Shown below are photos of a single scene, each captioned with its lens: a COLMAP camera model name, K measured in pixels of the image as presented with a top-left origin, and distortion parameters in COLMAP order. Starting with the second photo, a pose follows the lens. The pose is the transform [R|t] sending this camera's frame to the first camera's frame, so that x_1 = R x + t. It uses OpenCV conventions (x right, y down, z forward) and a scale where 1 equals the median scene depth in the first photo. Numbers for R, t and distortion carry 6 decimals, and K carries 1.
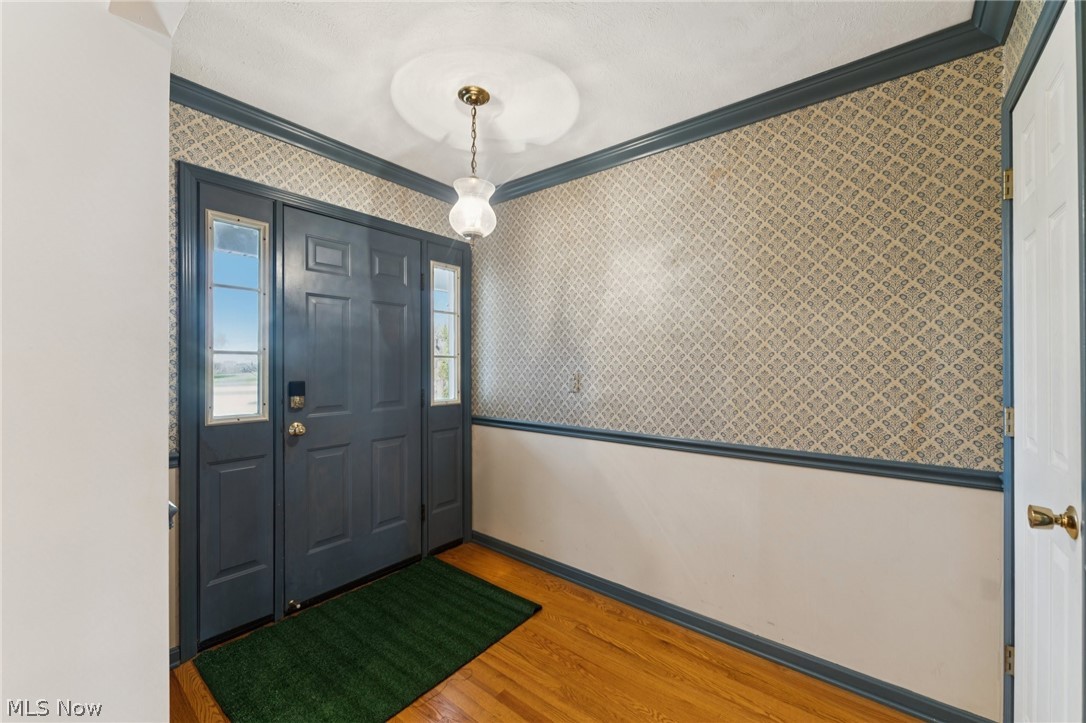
lens RADIAL K [[434.0, 0, 544.0], [0, 434.0, 365.2], [0, 0, 1]] dist [-0.002504, -0.000219]
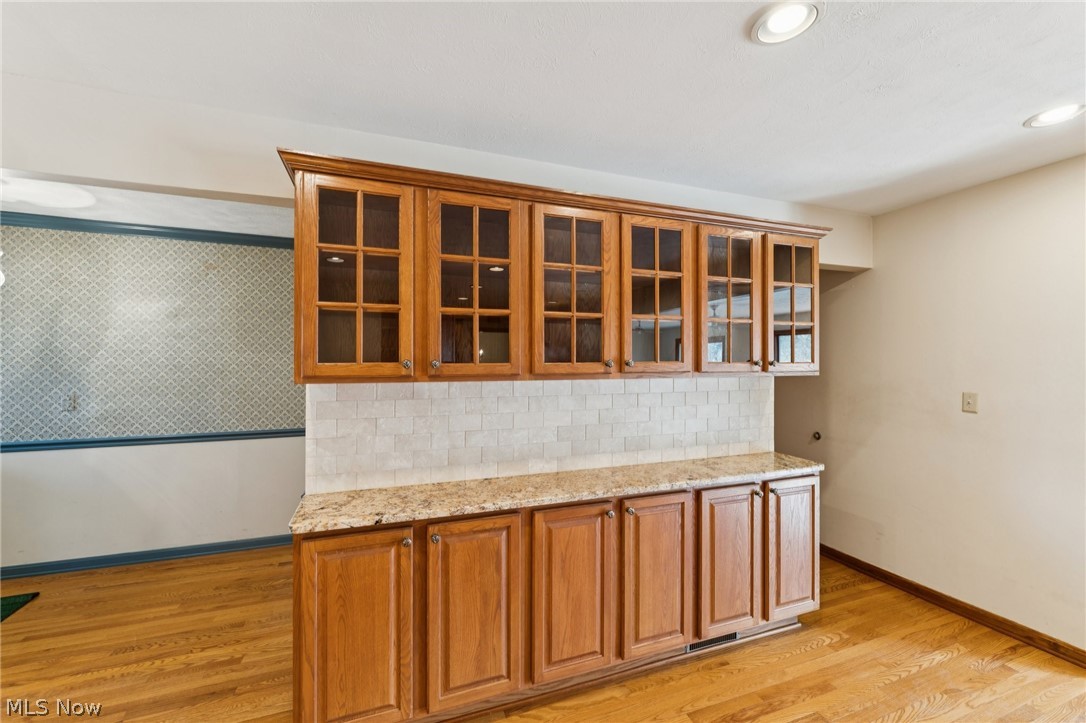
lens RADIAL K [[434.0, 0, 543.1], [0, 434.0, 353.7], [0, 0, 1]] dist [-0.002504, -0.000219]
pose [[0.522744, 0.000968, 0.852489, -0.296635], [-0.000390, 1.000000, -0.000896, -0.105397], [-0.852490, 0.000136, 0.522744, -0.817178]]
